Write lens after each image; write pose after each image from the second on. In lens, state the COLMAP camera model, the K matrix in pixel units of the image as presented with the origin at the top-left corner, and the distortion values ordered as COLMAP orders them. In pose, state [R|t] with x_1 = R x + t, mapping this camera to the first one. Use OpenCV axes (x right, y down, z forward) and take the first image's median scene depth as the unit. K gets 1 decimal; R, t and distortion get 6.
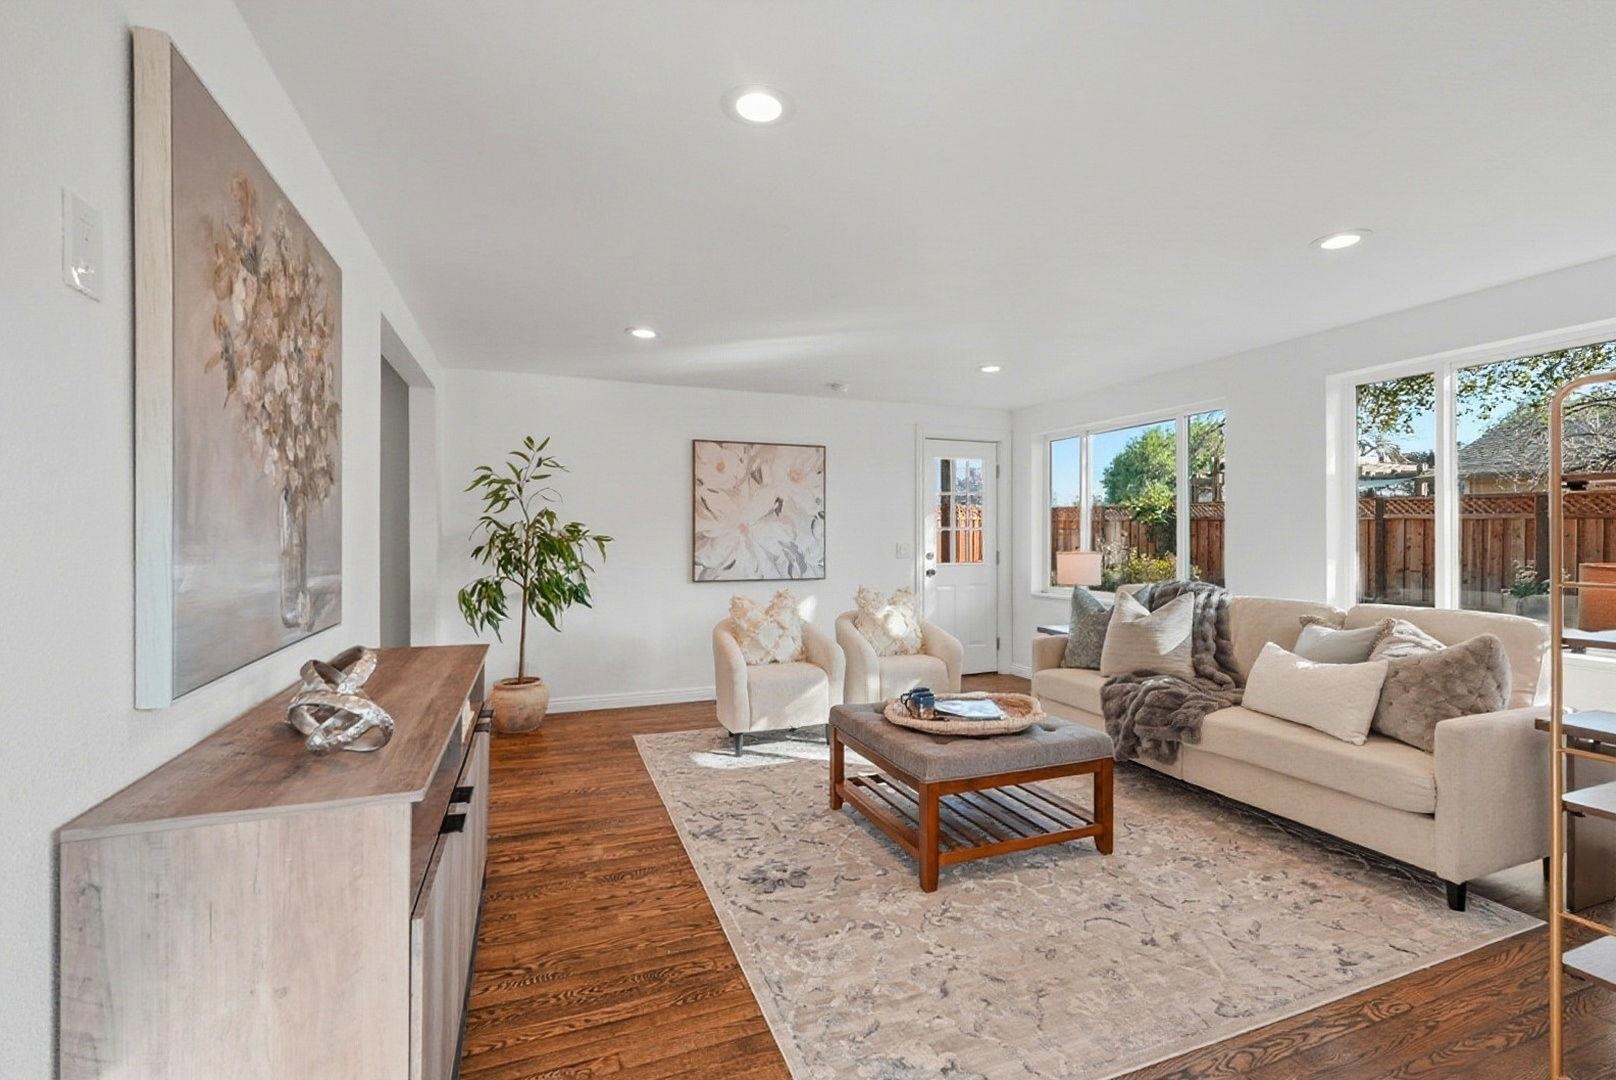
lens RADIAL K [[714.5, 0, 808.5], [0, 714.5, 534.4], [0, 0, 1]] dist [0.005245, -0.000254]
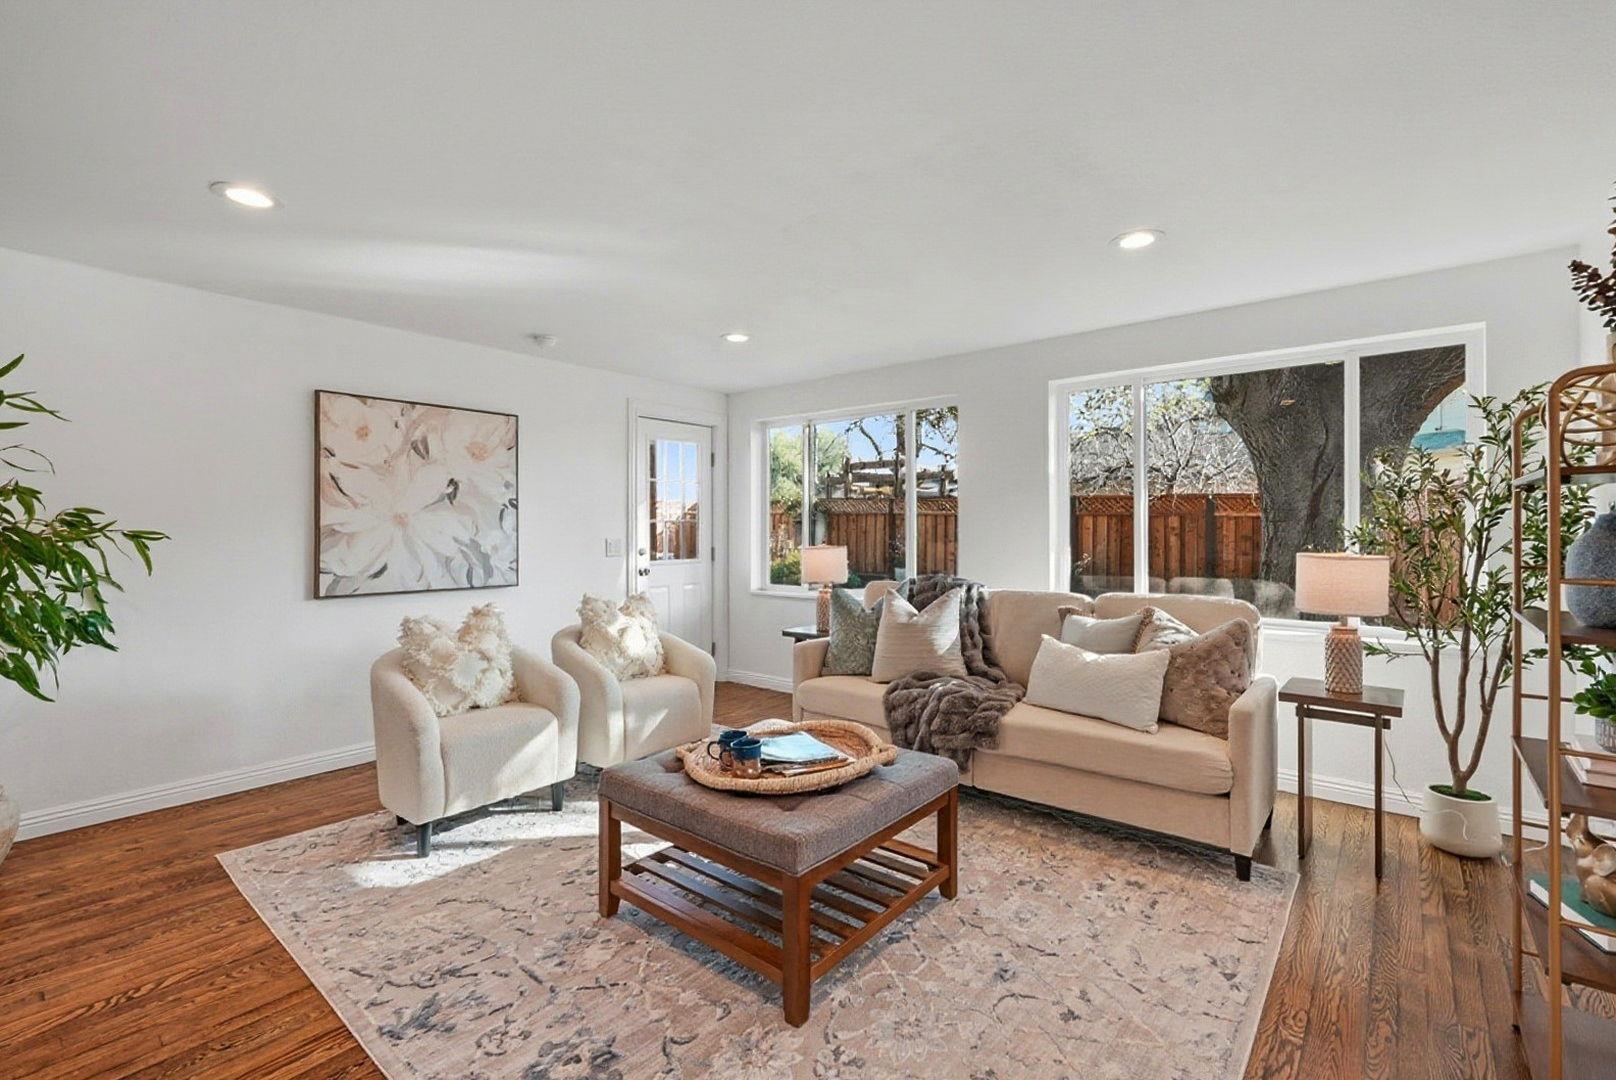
lens RADIAL K [[714.5, 0, 810.5], [0, 714.5, 529.3], [0, 0, 1]] dist [0.005245, -0.000254]
pose [[0.873312, -0.001014, 0.487160, -0.116551], [-0.000135, 0.999997, 0.002323, -0.001090], [-0.487161, -0.002094, 0.873309, 0.247366]]
